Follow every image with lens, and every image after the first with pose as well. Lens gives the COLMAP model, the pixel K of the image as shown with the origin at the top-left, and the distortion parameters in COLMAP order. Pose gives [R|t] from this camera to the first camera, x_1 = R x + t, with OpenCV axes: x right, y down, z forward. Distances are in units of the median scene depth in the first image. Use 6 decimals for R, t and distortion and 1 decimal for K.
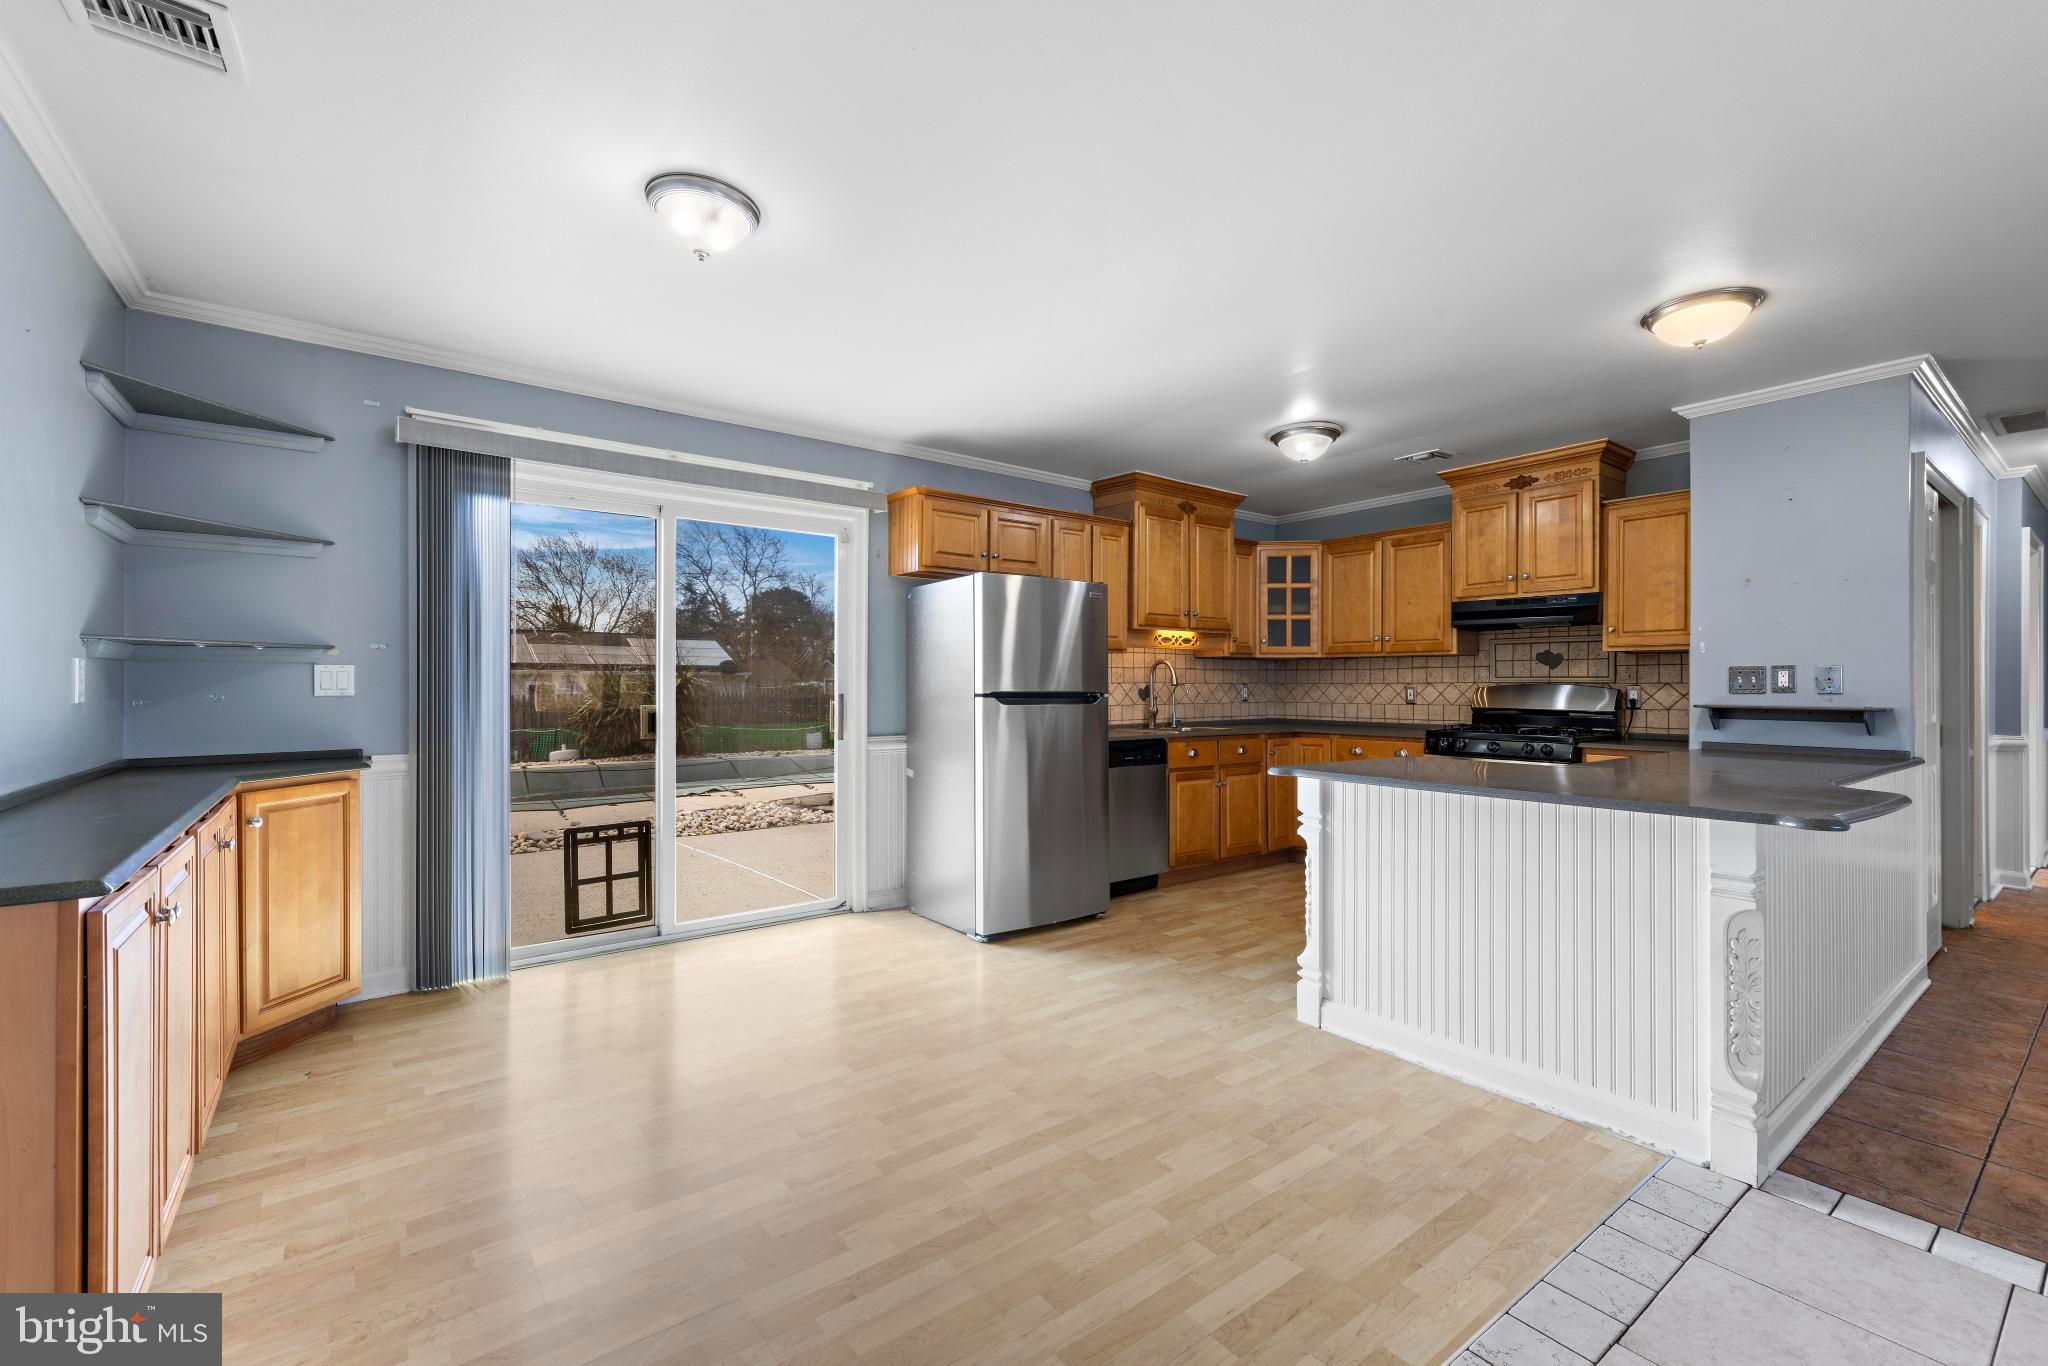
lens RADIAL K [[861.8, 0, 1027.0], [0, 861.8, 682.6], [0, 0, 1]] dist [0.007885, -0.001239]
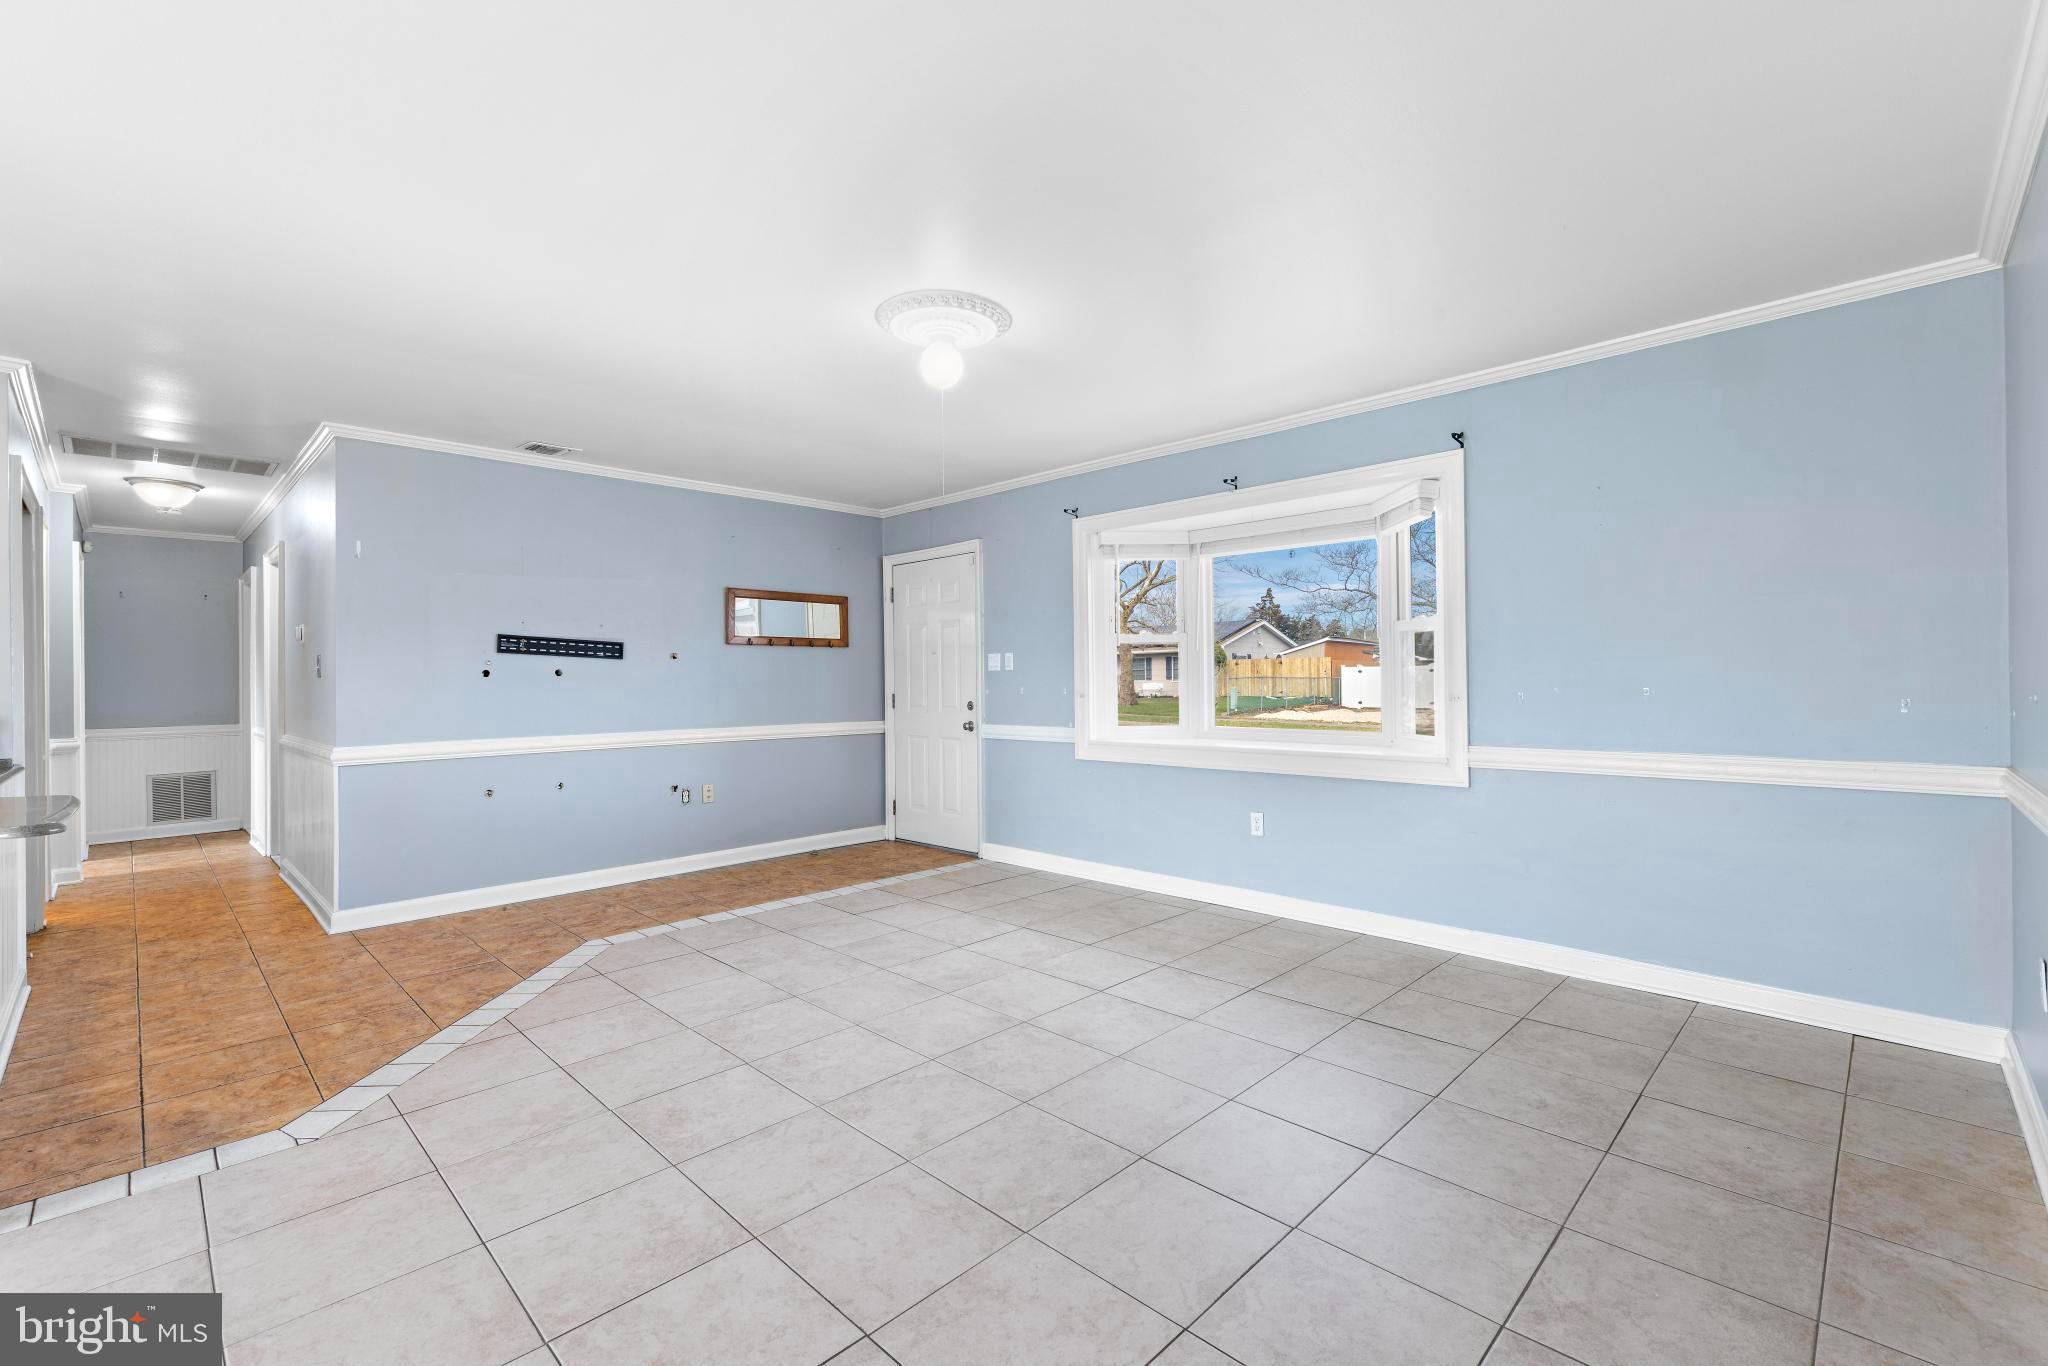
lens RADIAL K [[884.1, 0, 1029.8], [0, 884.1, 675.0], [0, 0, 1]] dist [0.009205, -0.001680]
pose [[-0.143832, 0.005333, 0.989588, -0.108328], [0.009613, 0.999946, -0.003992, -0.000055], [-0.989555, 0.008938, -0.143875, 0.004729]]
